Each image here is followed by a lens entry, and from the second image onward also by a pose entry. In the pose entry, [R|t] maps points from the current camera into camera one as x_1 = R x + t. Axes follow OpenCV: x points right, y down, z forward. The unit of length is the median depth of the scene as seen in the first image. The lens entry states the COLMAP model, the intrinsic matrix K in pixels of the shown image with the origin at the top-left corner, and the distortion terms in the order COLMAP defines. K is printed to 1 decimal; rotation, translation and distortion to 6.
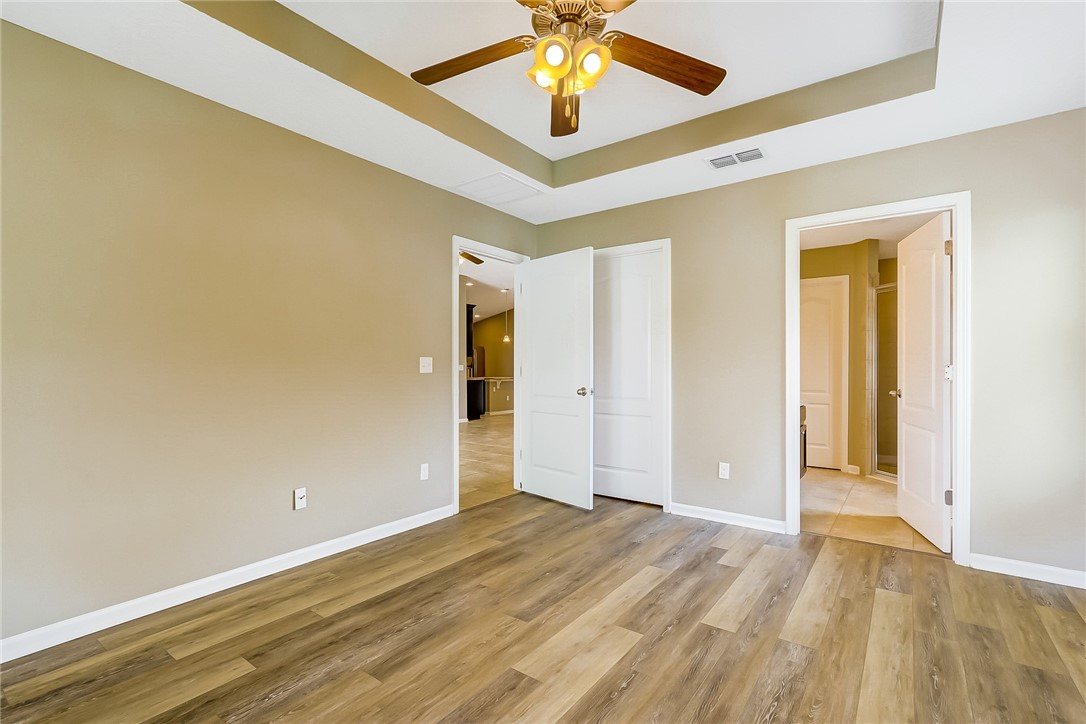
lens RADIAL K [[499.9, 0, 537.7], [0, 499.9, 373.9], [0, 0, 1]] dist [-0.002391, 0.002460]
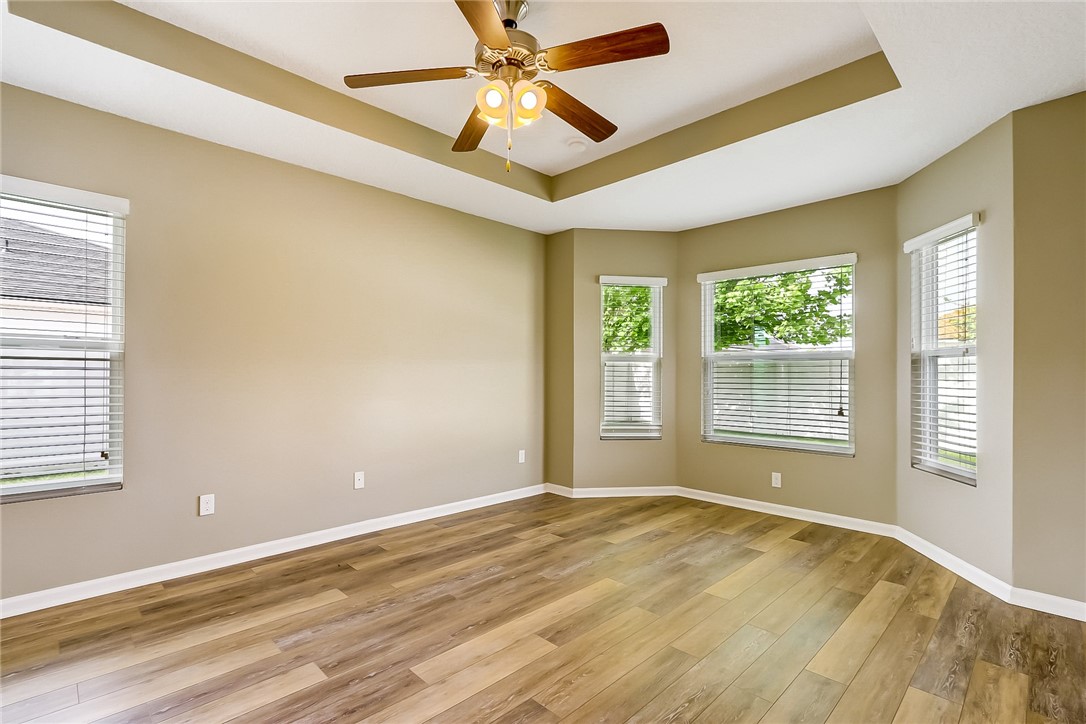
lens RADIAL K [[499.9, 0, 537.7], [0, 499.9, 373.9], [0, 0, 1]] dist [-0.002391, 0.002460]
pose [[-0.987700, -0.003475, 0.156322, -0.168278], [-0.002420, 0.999973, 0.006939, -0.021065], [-0.156342, 0.006475, -0.987682, 1.976896]]
